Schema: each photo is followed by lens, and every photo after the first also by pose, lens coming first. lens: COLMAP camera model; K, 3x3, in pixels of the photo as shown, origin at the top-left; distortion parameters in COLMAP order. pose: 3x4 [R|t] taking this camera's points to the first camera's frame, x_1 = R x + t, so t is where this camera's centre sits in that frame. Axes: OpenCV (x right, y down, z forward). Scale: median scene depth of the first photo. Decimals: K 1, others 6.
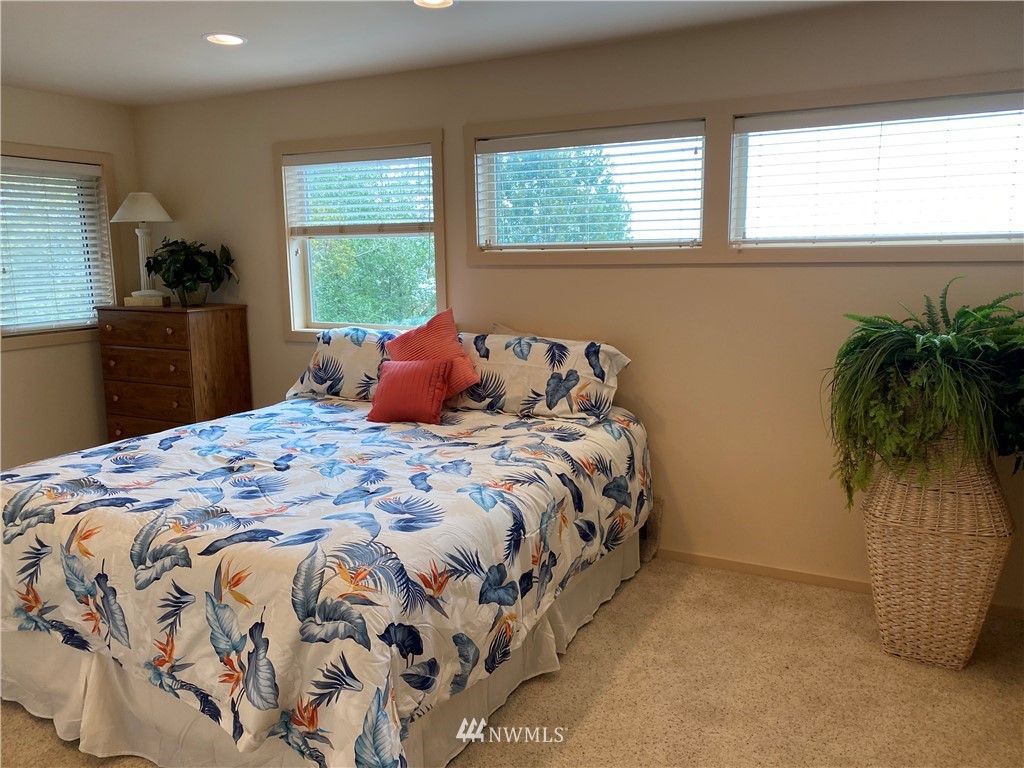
lens RADIAL K [[793.1, 0, 519.8], [0, 793.1, 376.9], [0, 0, 1]] dist [-0.003249, 0.004110]
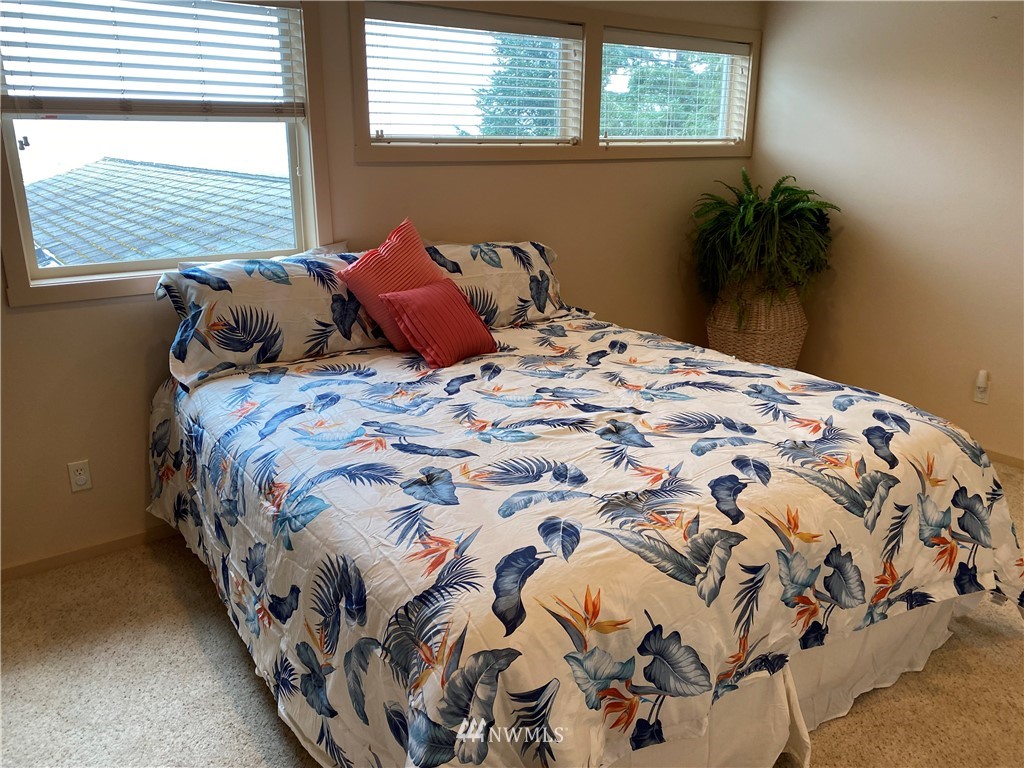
lens RADIAL K [[793.1, 0, 517.1], [0, 793.1, 393.5], [0, 0, 1]] dist [-0.003249, 0.004110]
pose [[0.436153, -0.254770, 0.863054, -0.839560], [0.137504, 0.966691, 0.215874, -0.077996], [-0.889305, 0.024519, 0.456657, 0.578959]]
